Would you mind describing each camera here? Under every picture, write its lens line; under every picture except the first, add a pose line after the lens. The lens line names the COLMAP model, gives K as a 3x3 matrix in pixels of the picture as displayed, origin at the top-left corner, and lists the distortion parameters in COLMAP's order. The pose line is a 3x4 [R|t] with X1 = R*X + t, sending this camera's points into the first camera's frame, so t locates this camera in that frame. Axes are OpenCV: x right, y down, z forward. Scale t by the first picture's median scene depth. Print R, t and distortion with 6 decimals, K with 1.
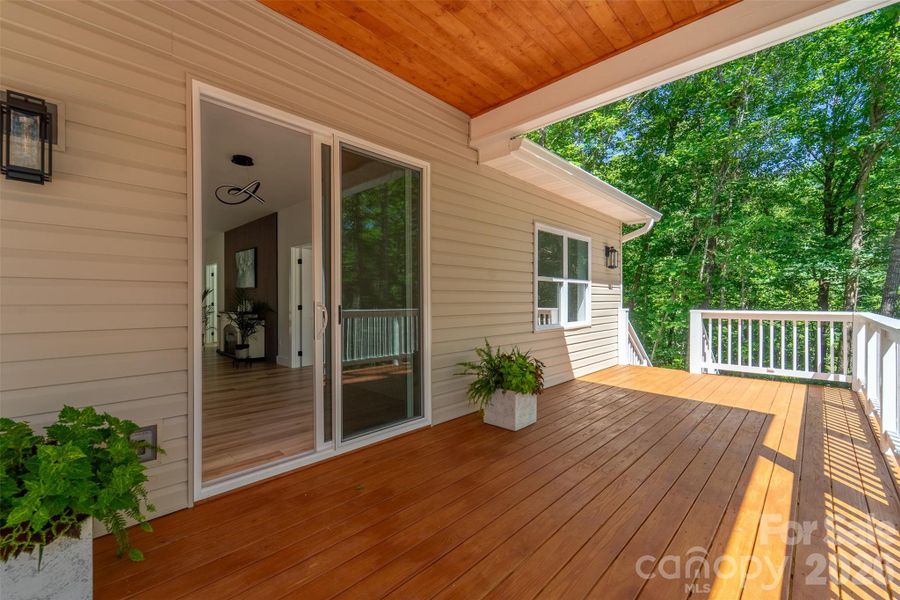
lens RADIAL K [[379.8, 0, 450.0], [0, 379.8, 300.0], [0, 0, 1]] dist [0.000801, -0.000160]
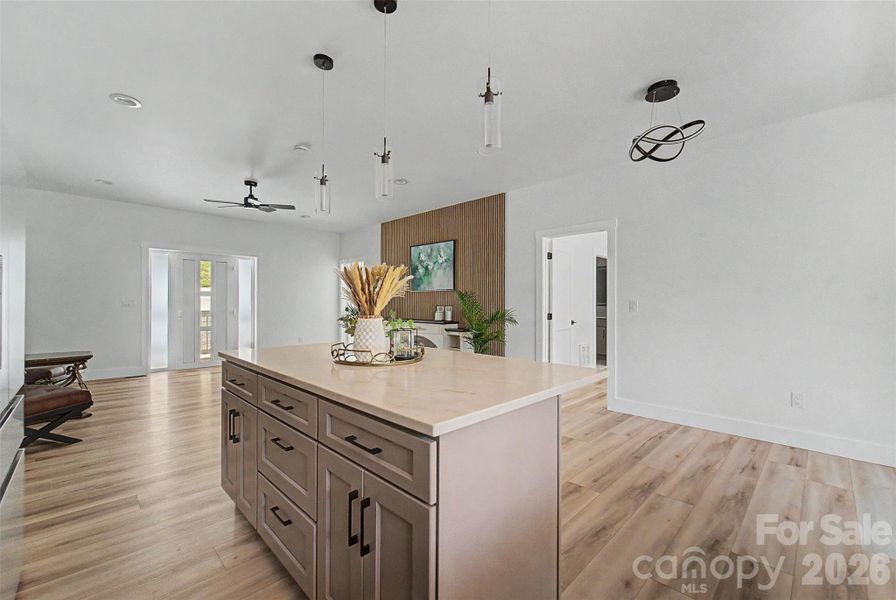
lens RADIAL K [[378.2, 0, 448.0], [0, 378.2, 300.0], [0, 0, 1]] dist [0.000801, -0.000160]
pose [[0.999705, 0.004777, -0.023825, -0.507530], [-0.005026, 0.999933, -0.010407, -0.003716], [0.023773, 0.010523, 0.999662, 0.209670]]
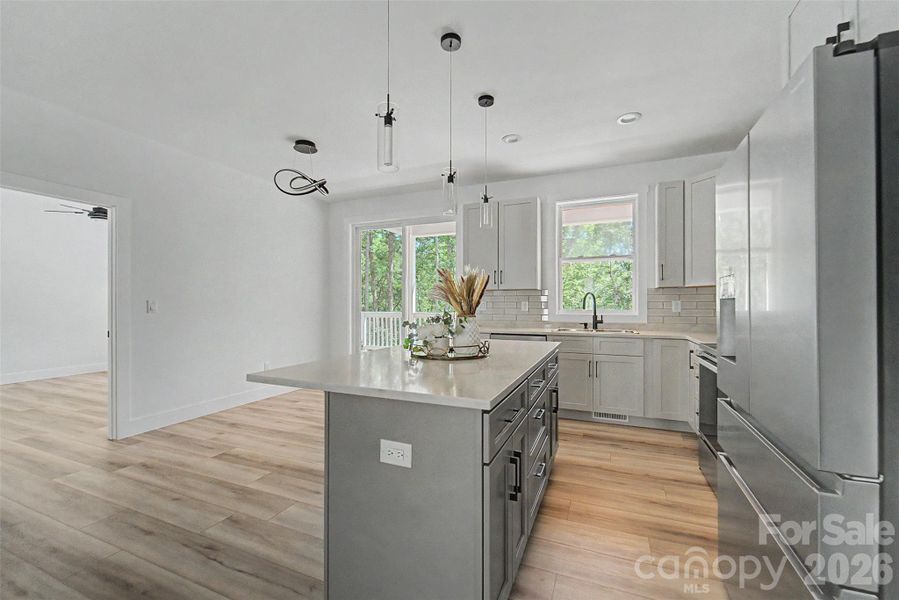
lens RADIAL K [[374.1, 0, 449.5], [0, 374.1, 300.0], [0, 0, 1]] dist [0.012874, -0.000302]
pose [[-0.350777, 0.007921, 0.936425, -0.829594], [0.001014, 0.999967, -0.008079, -0.005624], [-0.936458, -0.001884, -0.350774, 0.572645]]
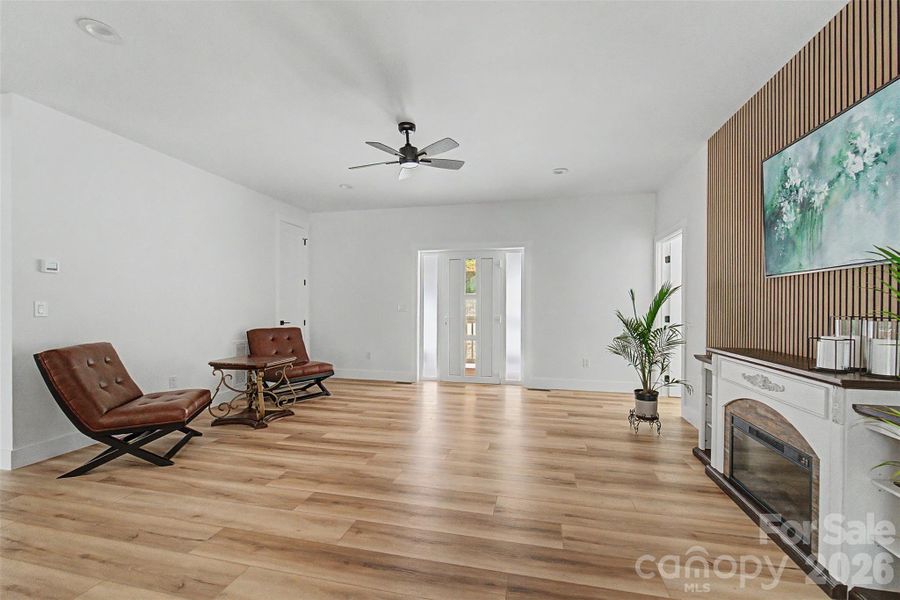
lens RADIAL K [[375.4, 0, 451.7], [0, 375.4, 307.3], [0, 0, 1]] dist [-0.001432, -0.000237]
pose [[0.515653, 0.003315, -0.856791, -0.470962], [-0.005655, 0.999984, 0.000466, -0.004974], [0.856779, 0.004605, 0.515664, 0.679512]]
